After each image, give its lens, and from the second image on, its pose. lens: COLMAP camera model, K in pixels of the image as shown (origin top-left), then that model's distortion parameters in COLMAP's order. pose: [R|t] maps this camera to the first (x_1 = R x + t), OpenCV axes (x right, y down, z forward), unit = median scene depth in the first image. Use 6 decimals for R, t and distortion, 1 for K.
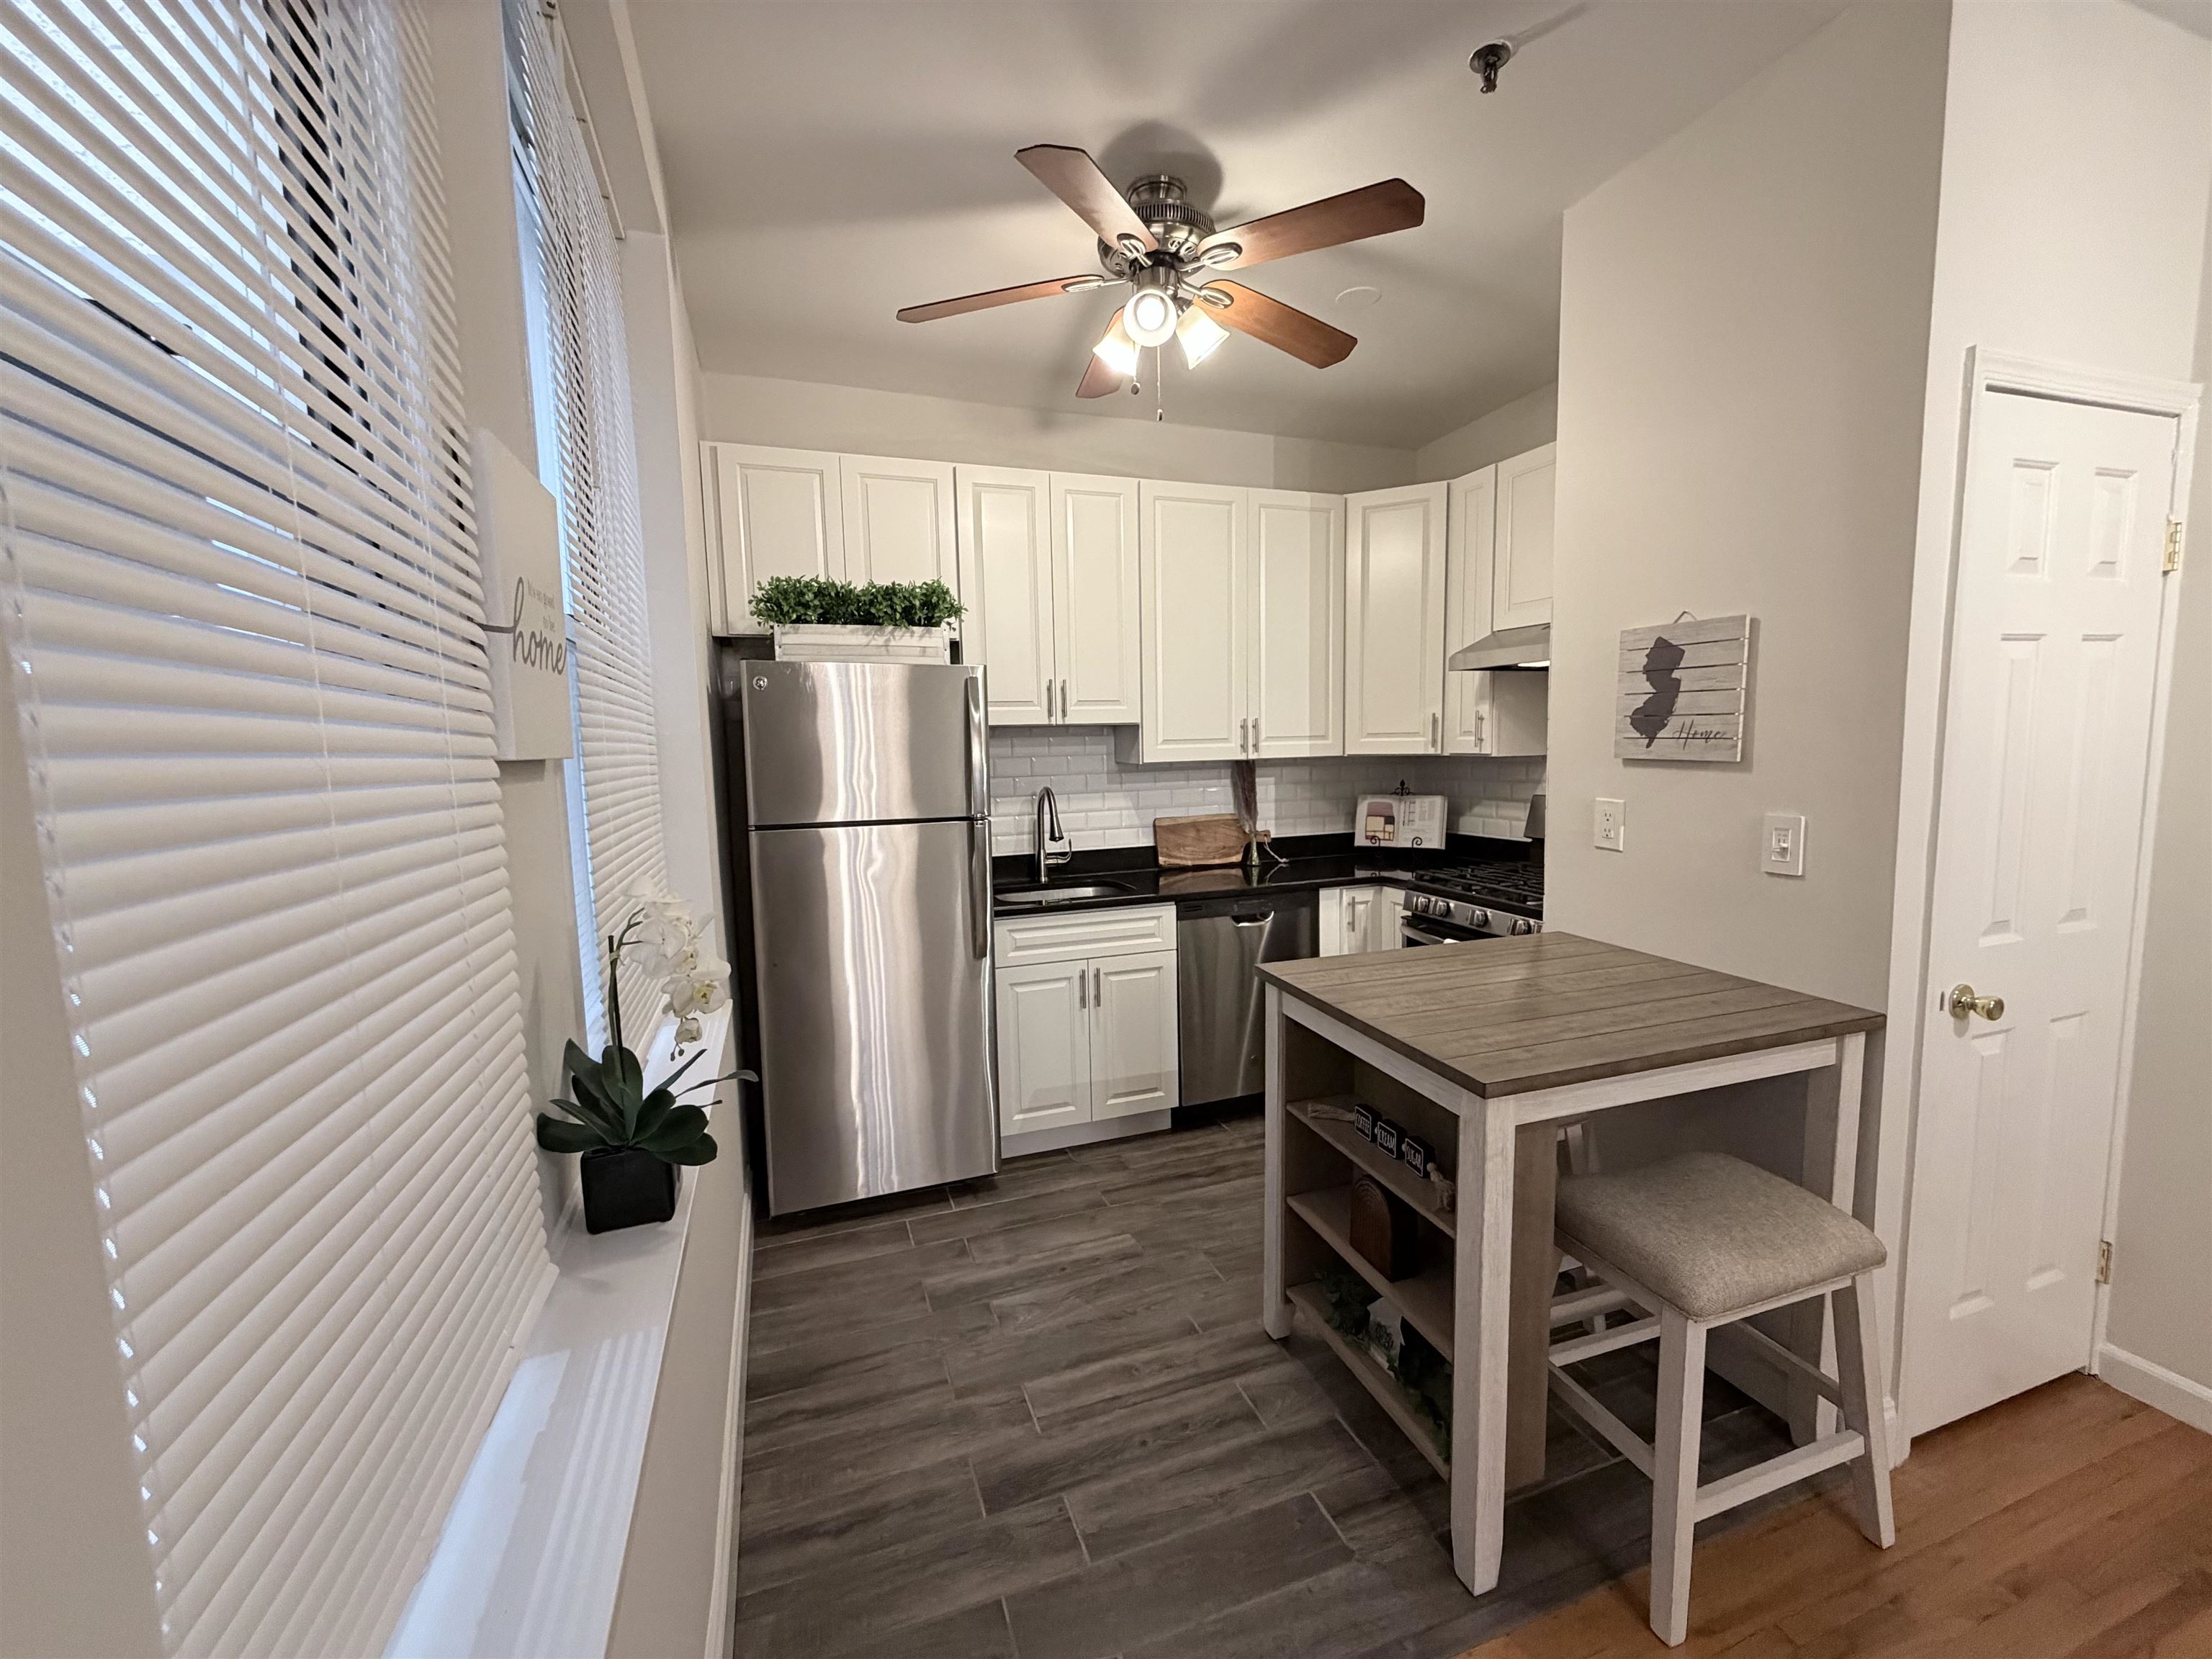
lens RADIAL K [[884.7, 0, 1101.8], [0, 884.7, 833.2], [0, 0, 1]] dist [-0.000324, -0.000304]
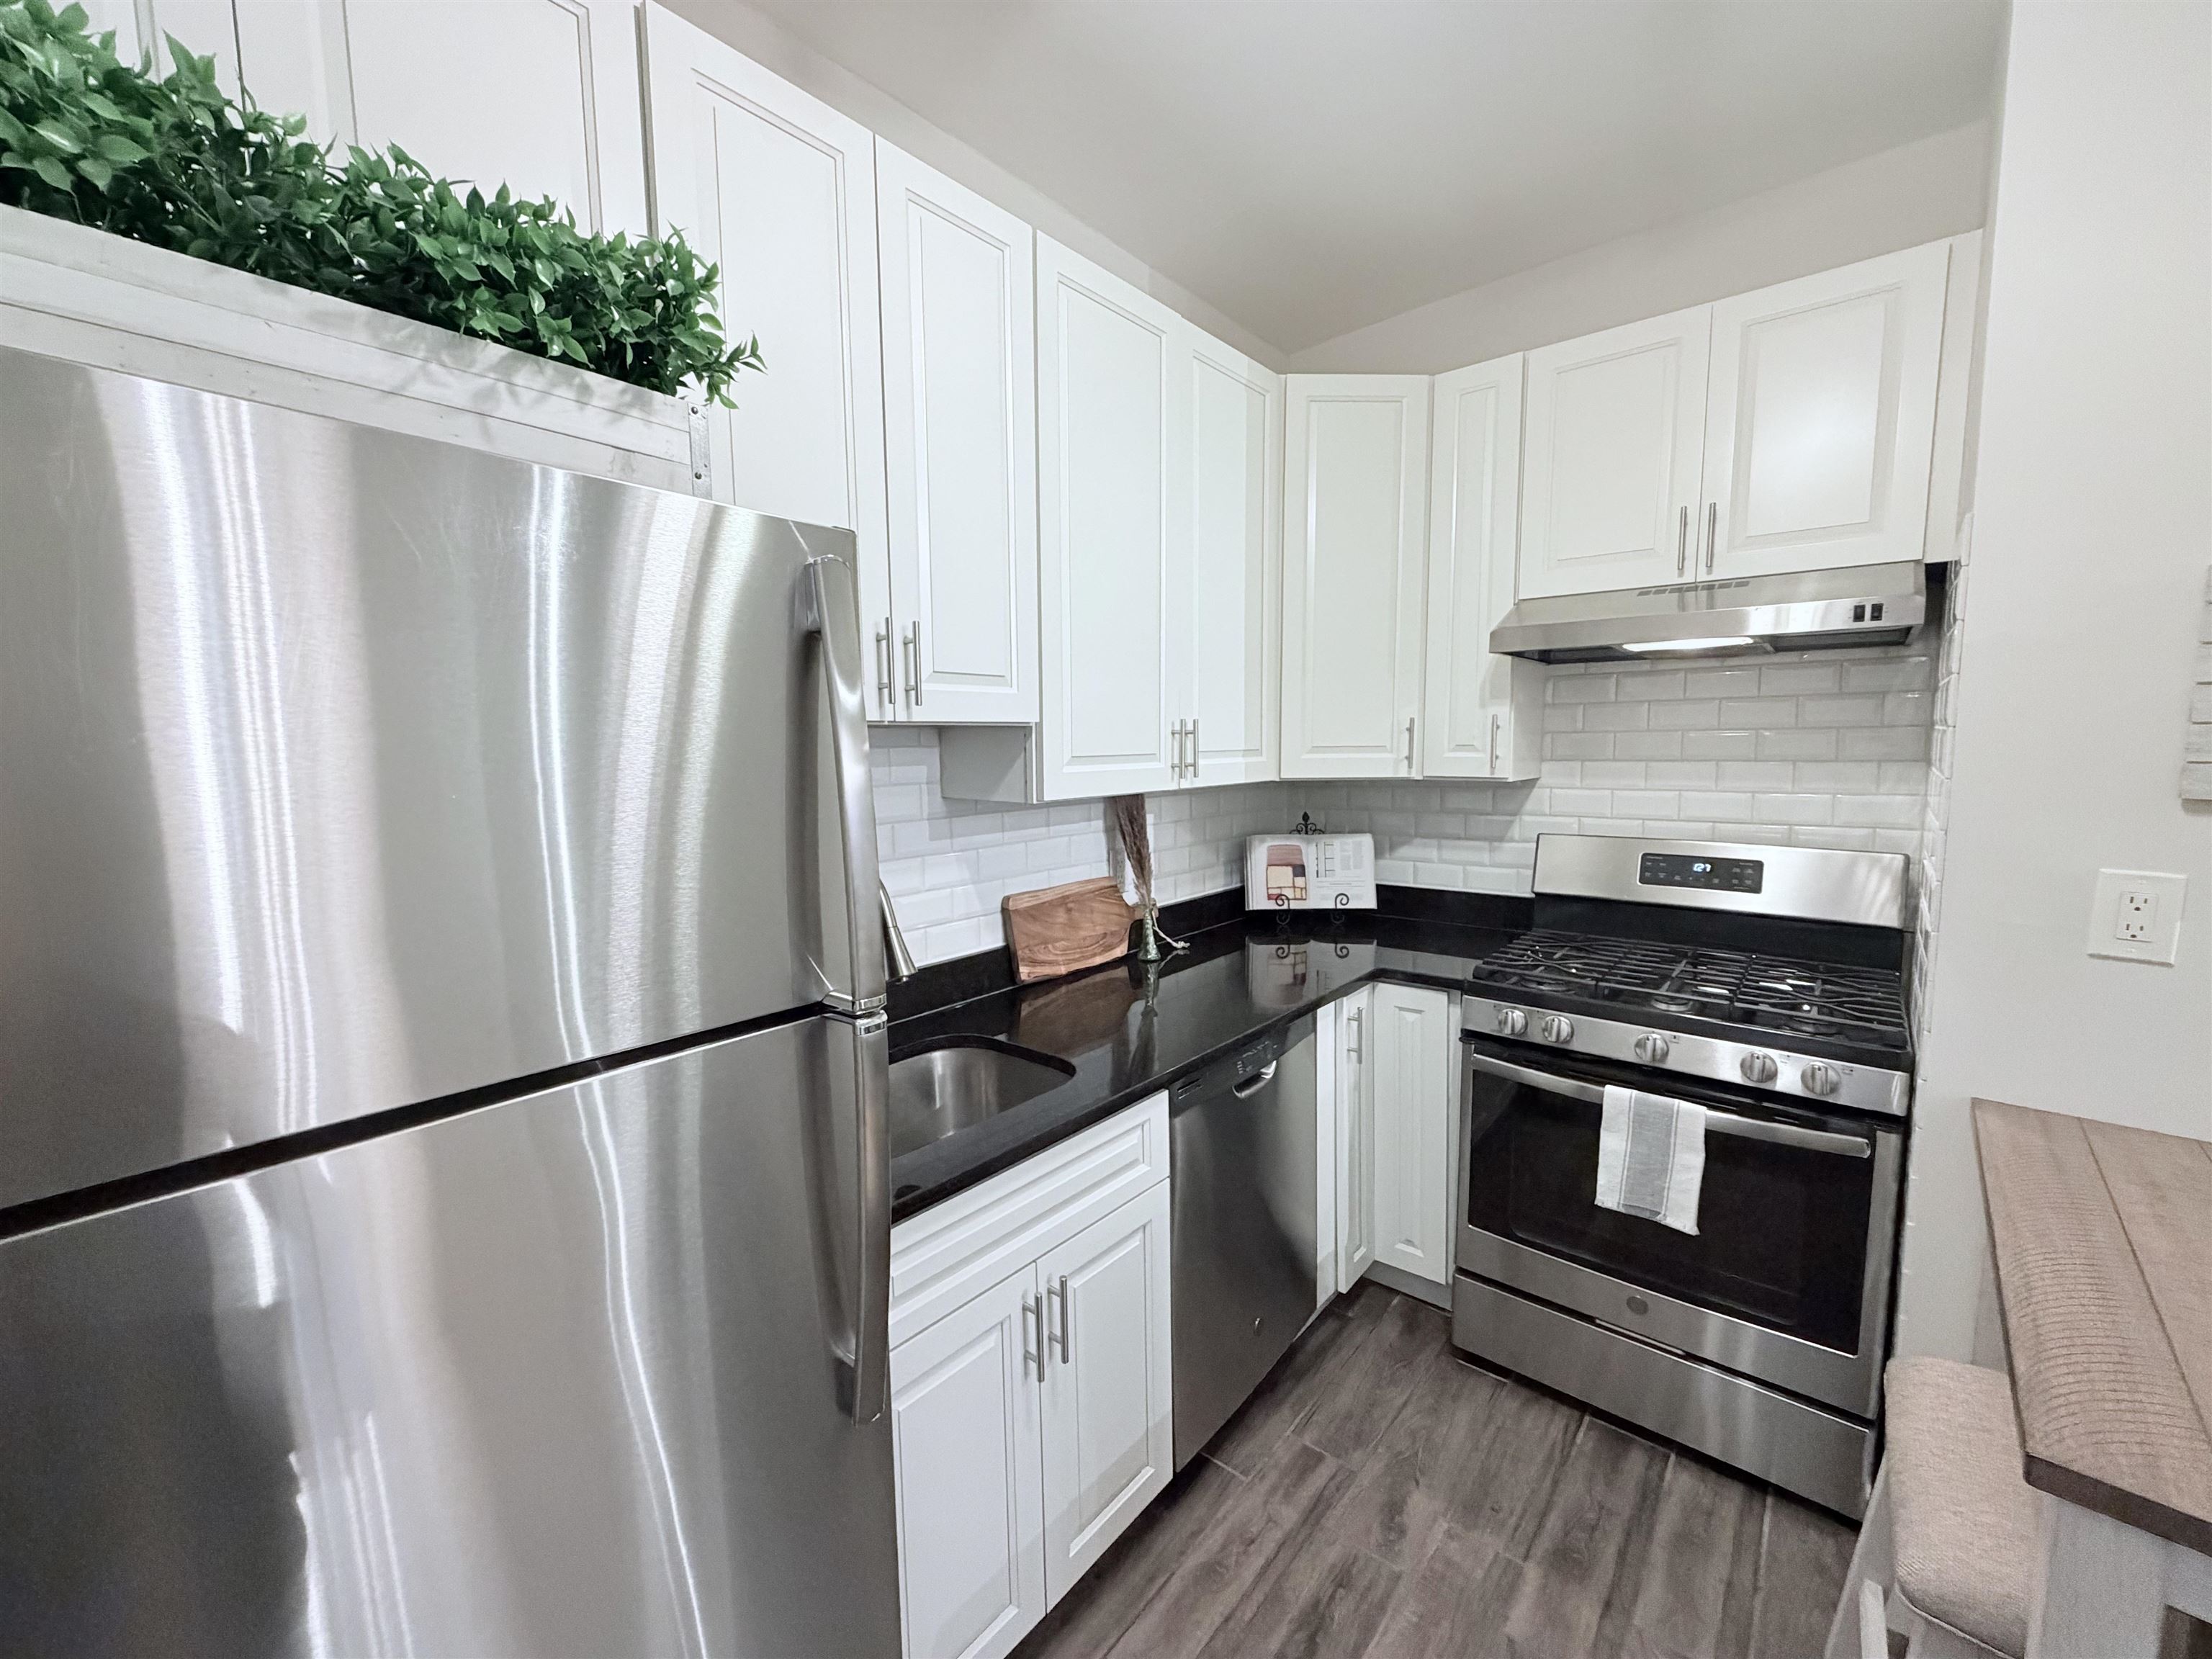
lens RADIAL K [[884.7, 0, 1105.4], [0, 884.7, 829.9], [0, 0, 1]] dist [-0.000324, -0.000304]
pose [[0.866344, -0.038978, 0.497924, -0.159029], [0.045717, 0.998954, -0.001346, -0.054799], [-0.497350, 0.023930, 0.867220, 0.490346]]
